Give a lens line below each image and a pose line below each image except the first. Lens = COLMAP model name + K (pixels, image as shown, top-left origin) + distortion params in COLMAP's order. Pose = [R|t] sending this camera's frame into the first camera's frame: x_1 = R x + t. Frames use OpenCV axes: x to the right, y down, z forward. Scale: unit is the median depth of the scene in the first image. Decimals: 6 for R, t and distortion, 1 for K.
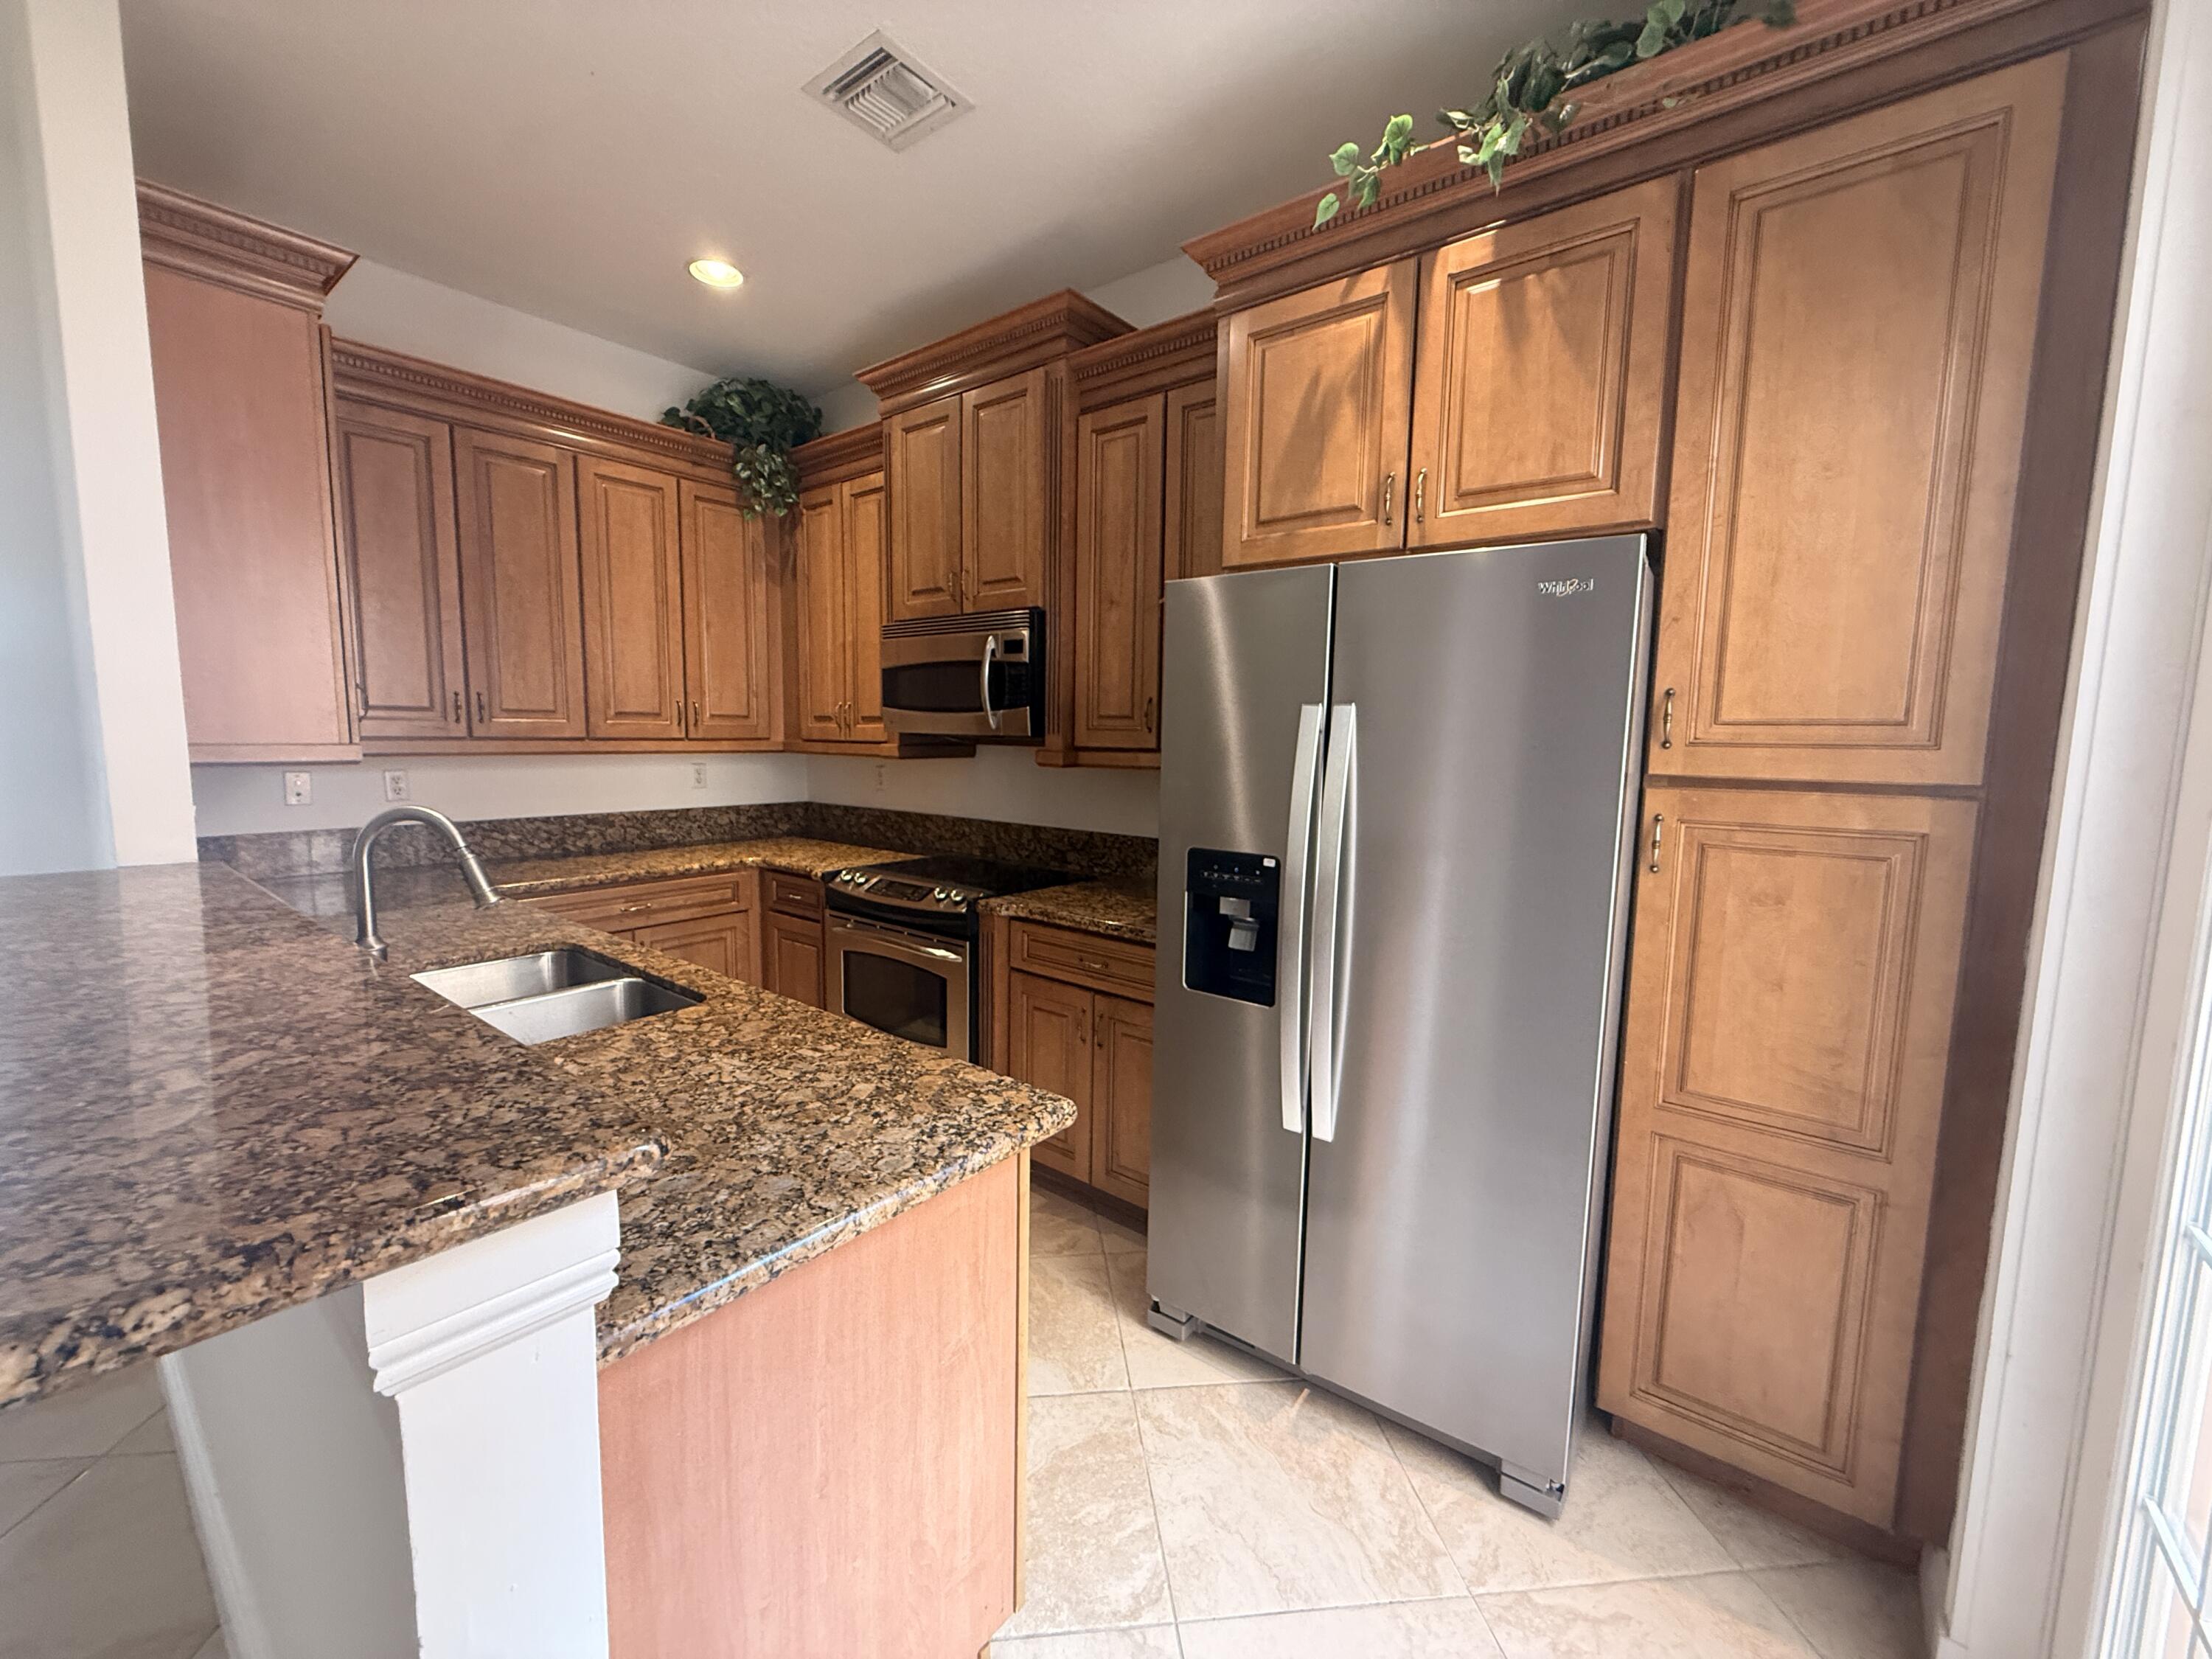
lens RADIAL K [[876.7, 0, 1104.0], [0, 876.7, 827.6], [0, 0, 1]] dist [-0.000276, -0.000095]
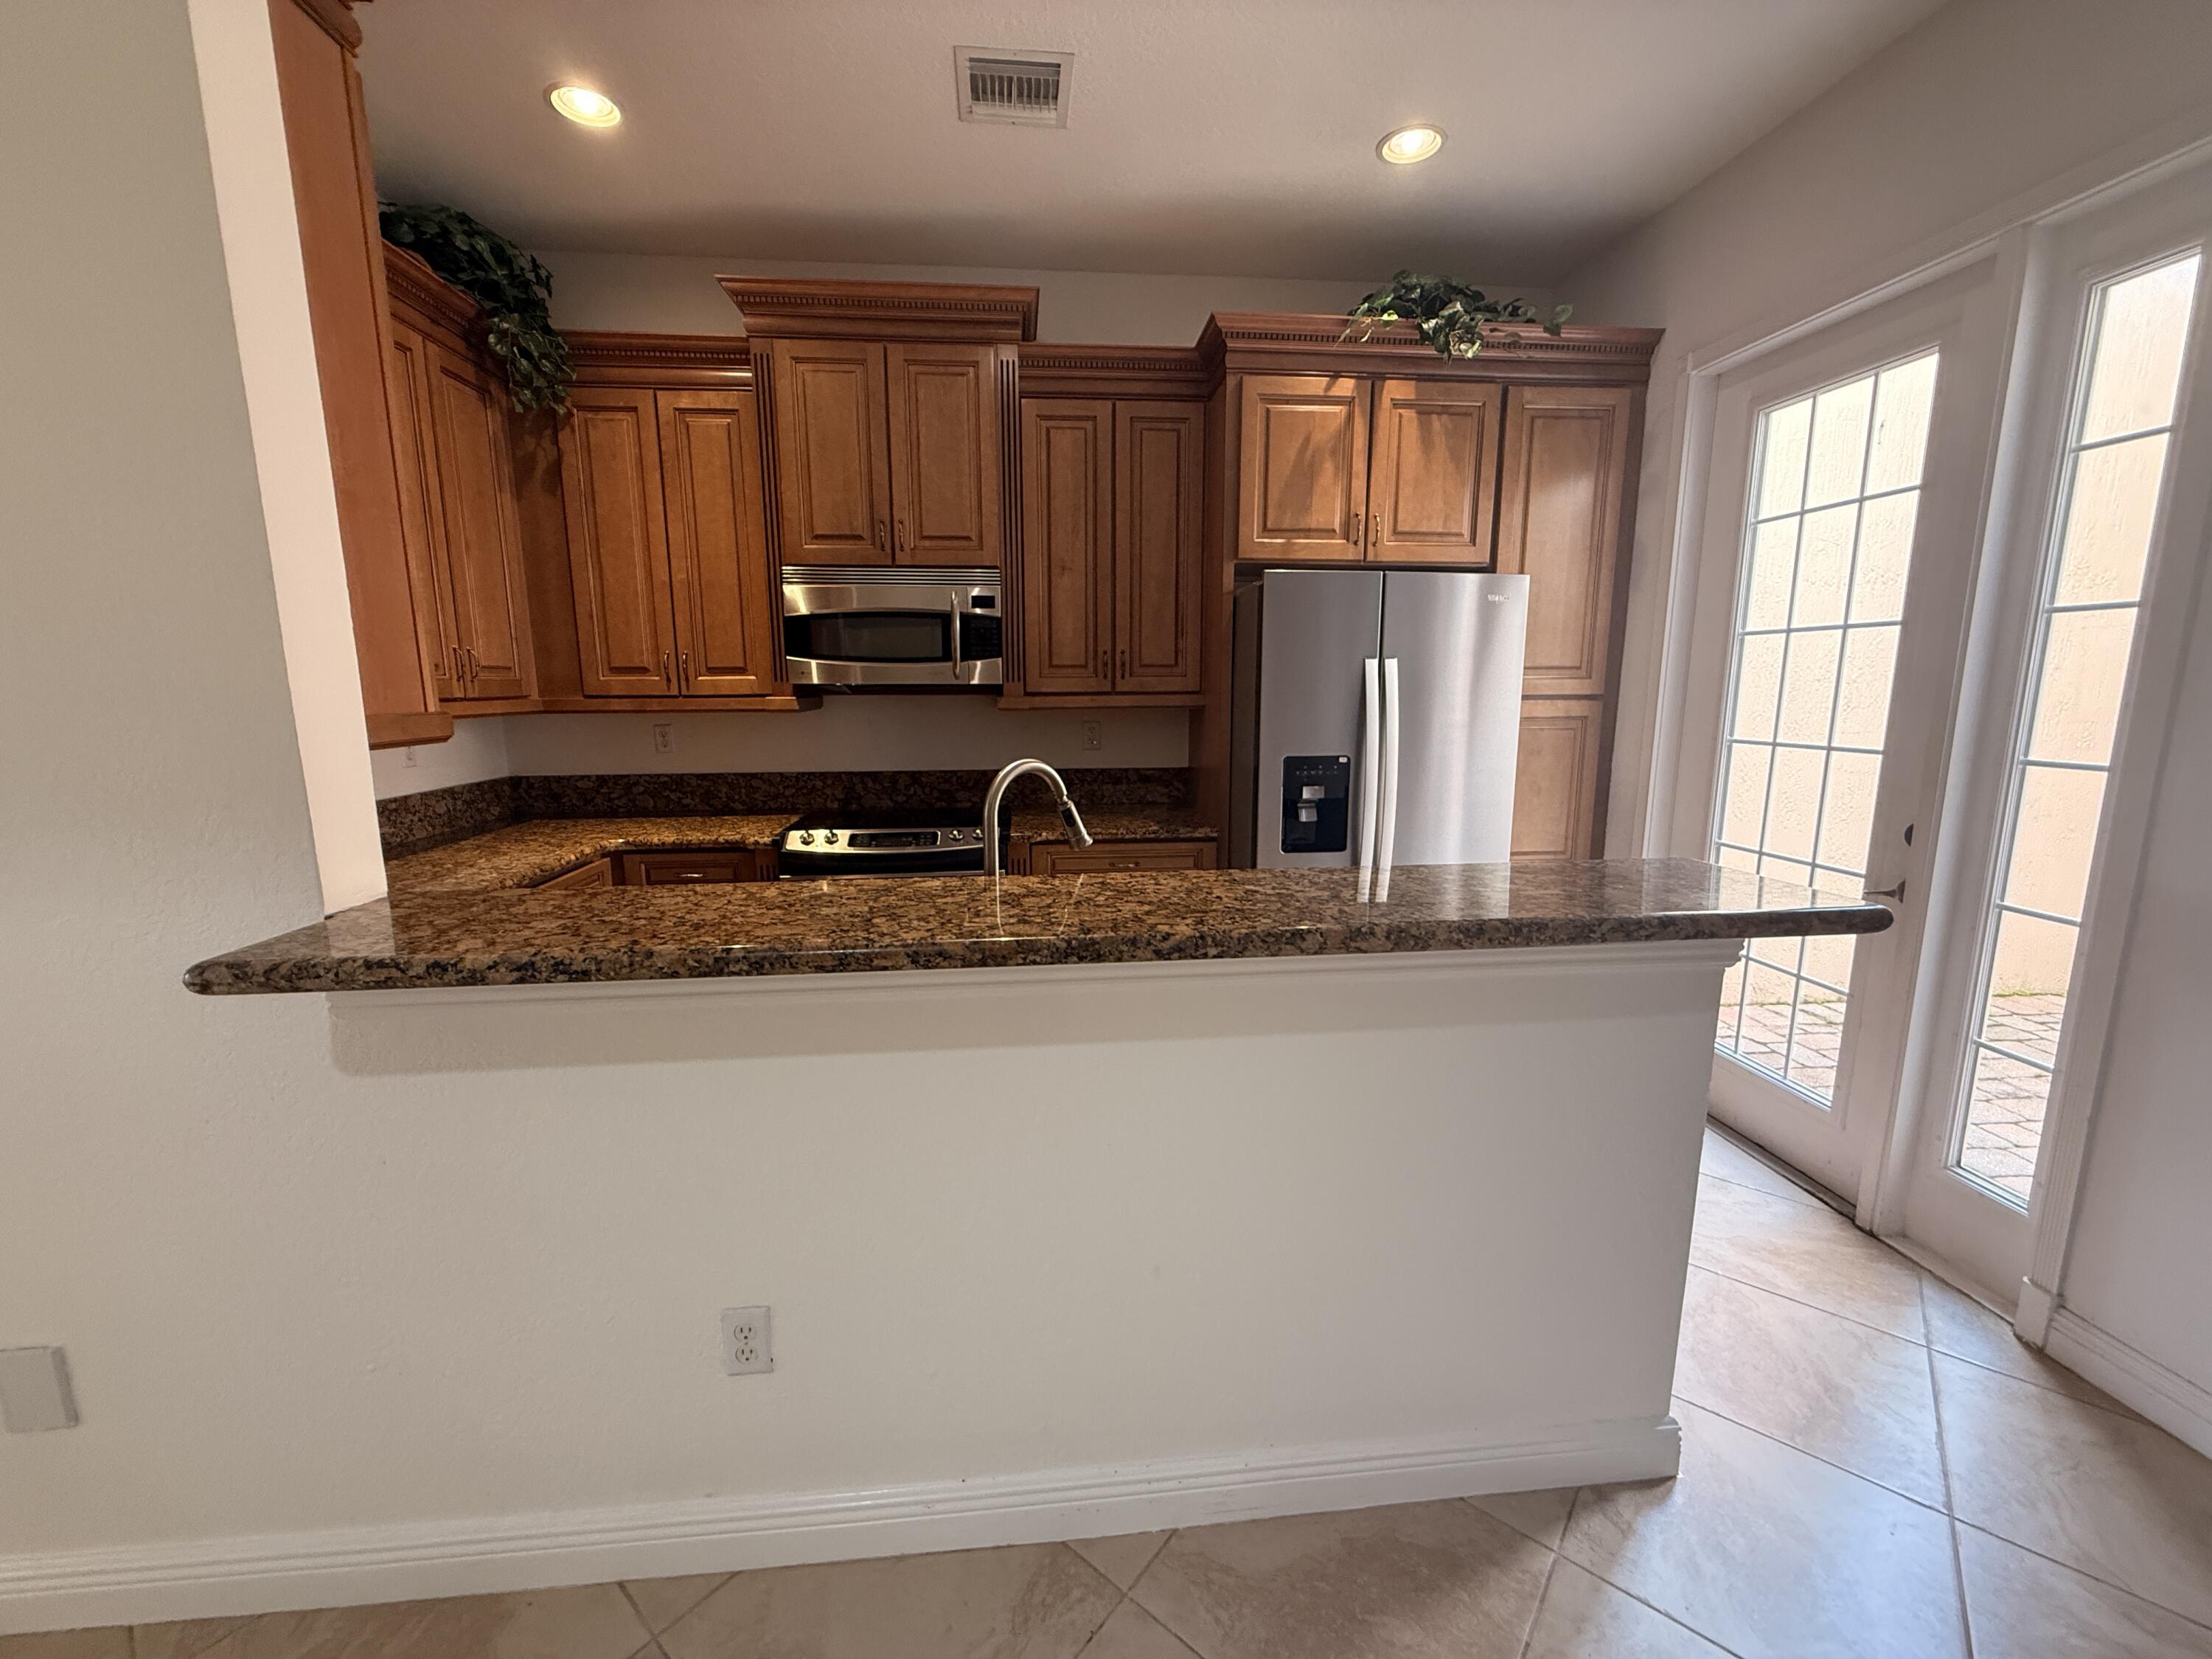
lens RADIAL K [[876.7, 0, 1096.6], [0, 876.7, 824.5], [0, 0, 1]] dist [-0.000276, -0.000095]
pose [[0.719607, -0.131029, 0.681907, -0.785693], [0.090043, 0.991352, 0.095468, -0.022926], [-0.688519, -0.007299, 0.725182, 0.107017]]
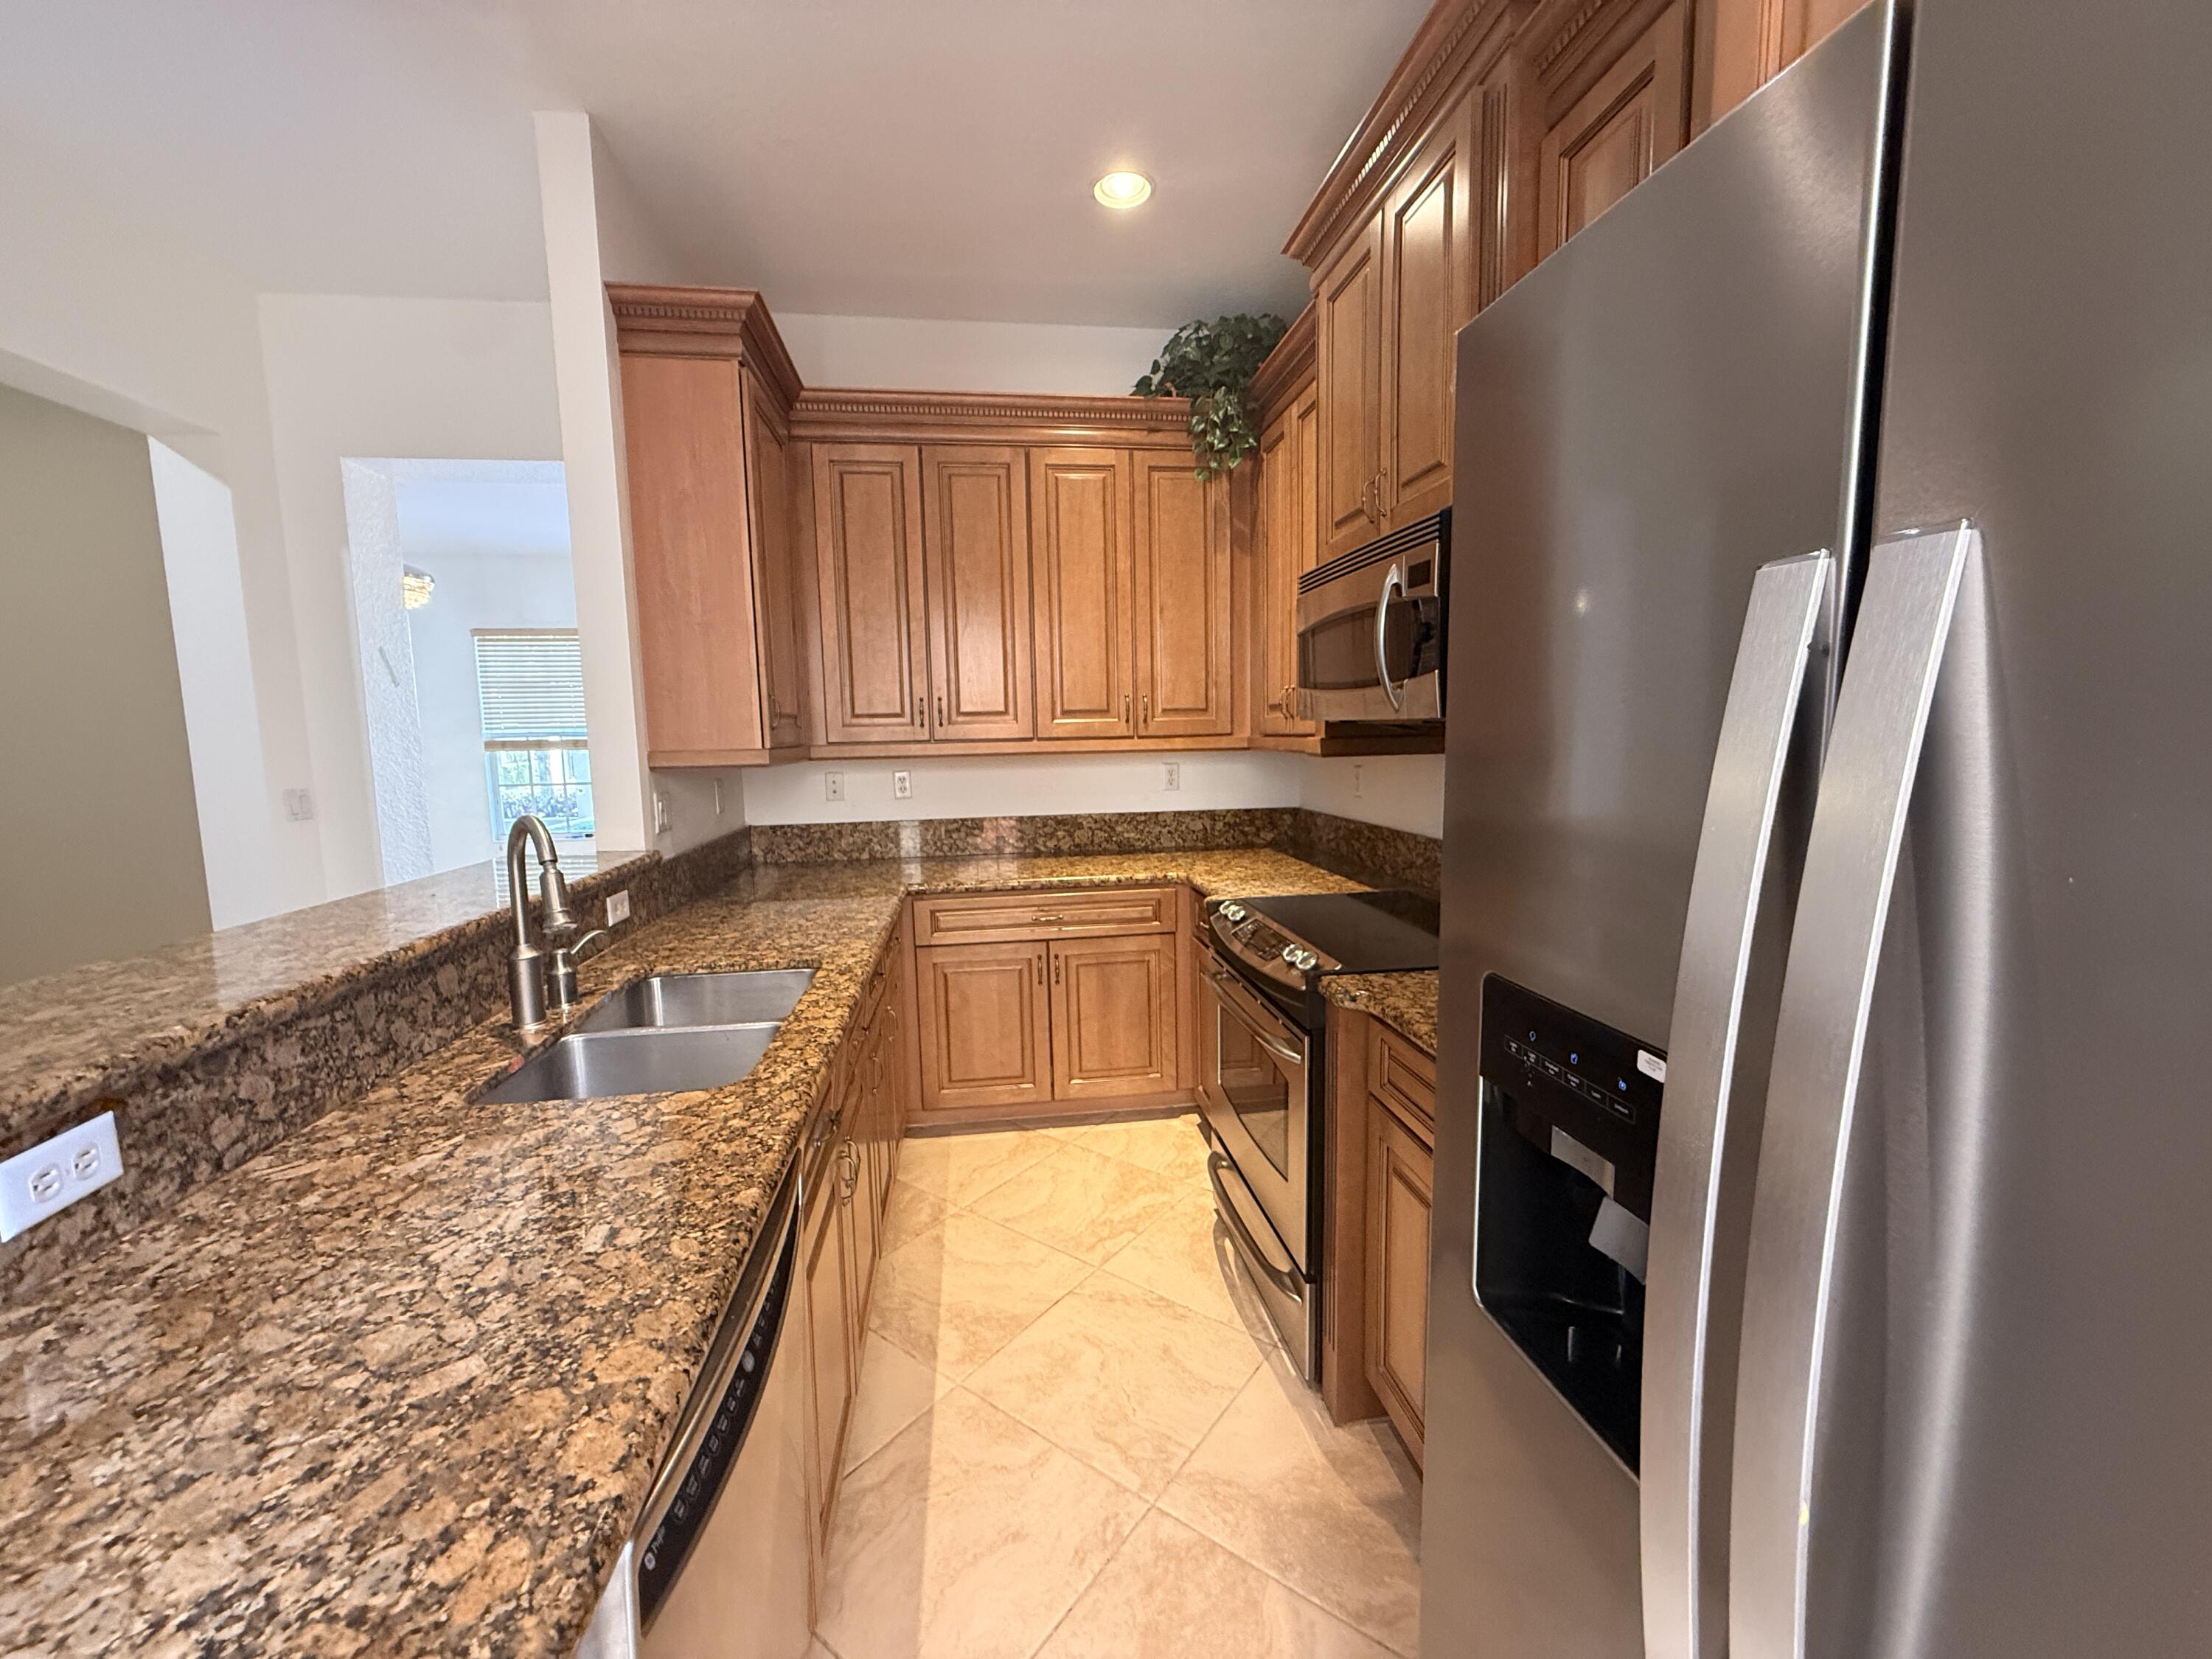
lens RADIAL K [[876.7, 0, 1102.6], [0, 876.7, 826.9], [0, 0, 1]] dist [-0.000276, -0.000095]
pose [[0.723574, 0.045483, -0.688747, 0.171535], [-0.043217, 0.998854, 0.020560, -0.031561], [0.688893, 0.014889, 0.724710, 0.403122]]
